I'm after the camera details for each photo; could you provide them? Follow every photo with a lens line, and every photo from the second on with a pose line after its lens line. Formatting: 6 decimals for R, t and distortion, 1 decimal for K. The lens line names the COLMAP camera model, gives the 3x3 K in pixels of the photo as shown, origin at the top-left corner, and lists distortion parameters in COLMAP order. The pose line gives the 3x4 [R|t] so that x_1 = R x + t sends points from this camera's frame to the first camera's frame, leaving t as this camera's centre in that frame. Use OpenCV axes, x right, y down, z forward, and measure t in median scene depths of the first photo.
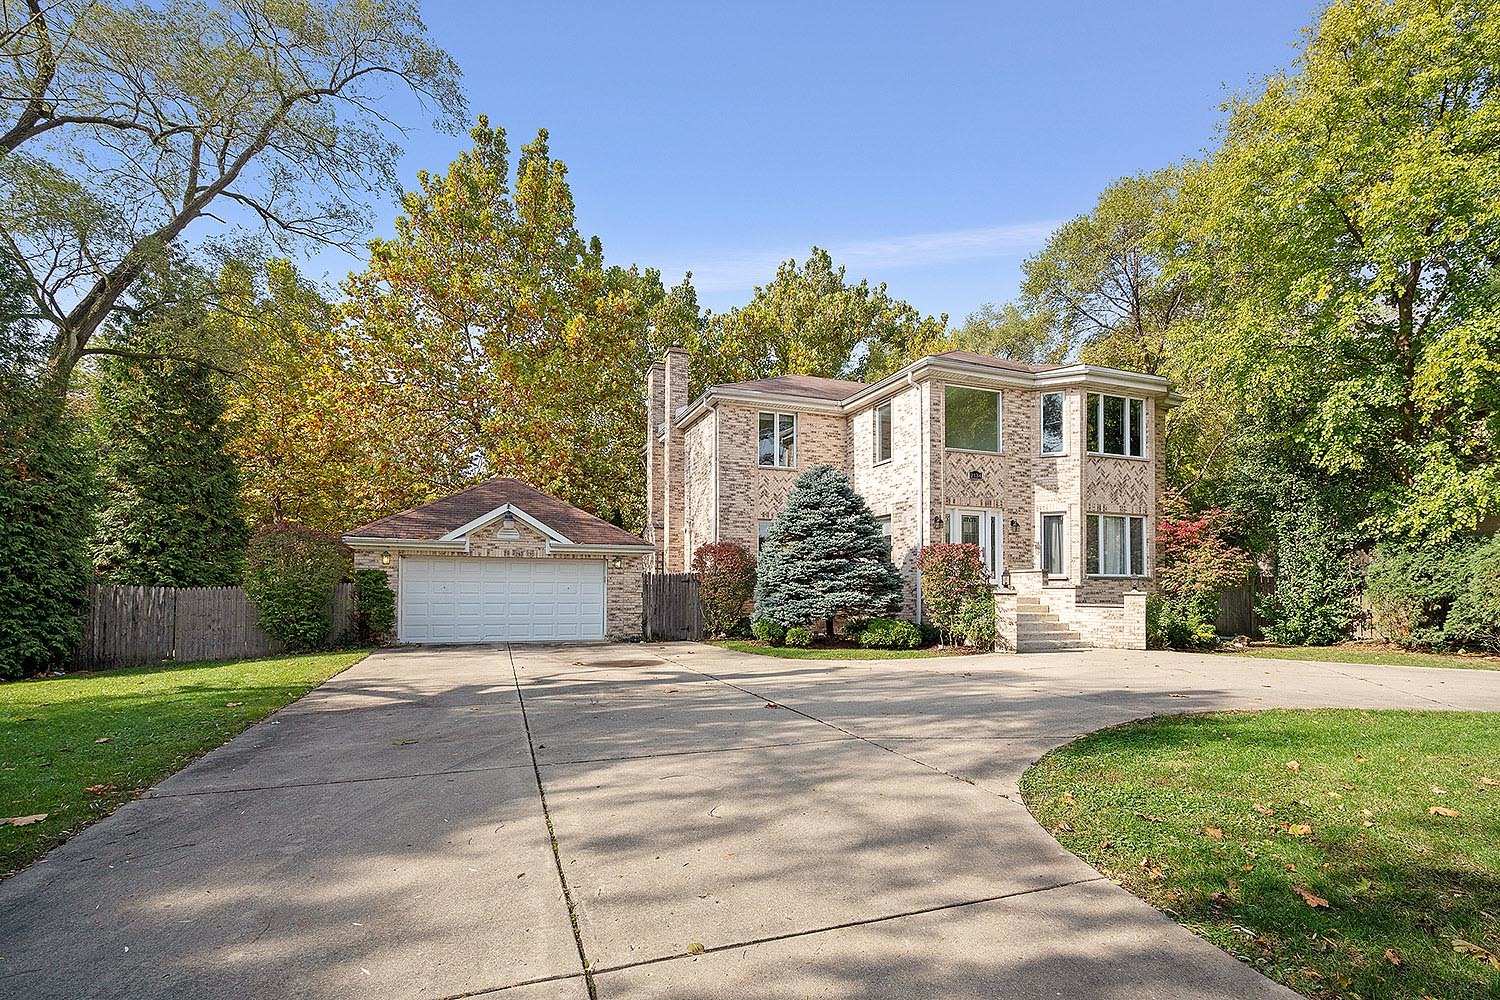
lens RADIAL K [[704.1, 0, 775.8], [0, 704.1, 434.7], [0, 0, 1]] dist [-0.000046, -0.000862]
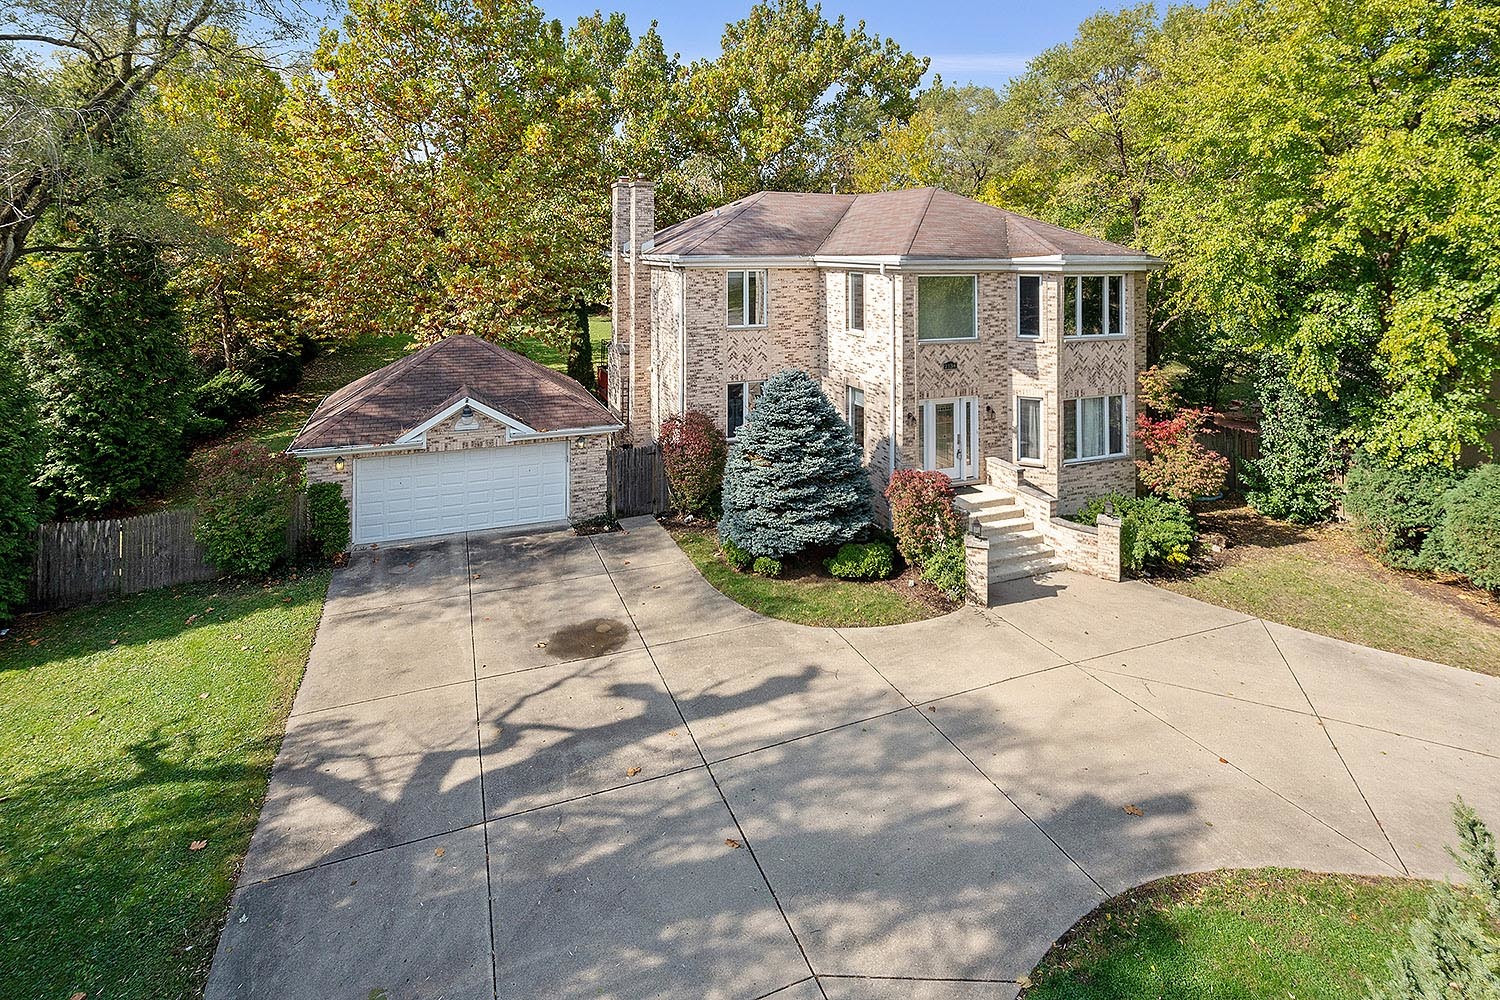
lens RADIAL K [[704.1, 0, 748.6], [0, 704.1, 502.4], [0, 0, 1]] dist [-0.000046, -0.000862]
pose [[0.999906, -0.002315, 0.013481, -0.008011], [0.002234, 0.999979, 0.006026, 0.246679], [-0.013495, -0.005995, 0.999891, 0.031447]]
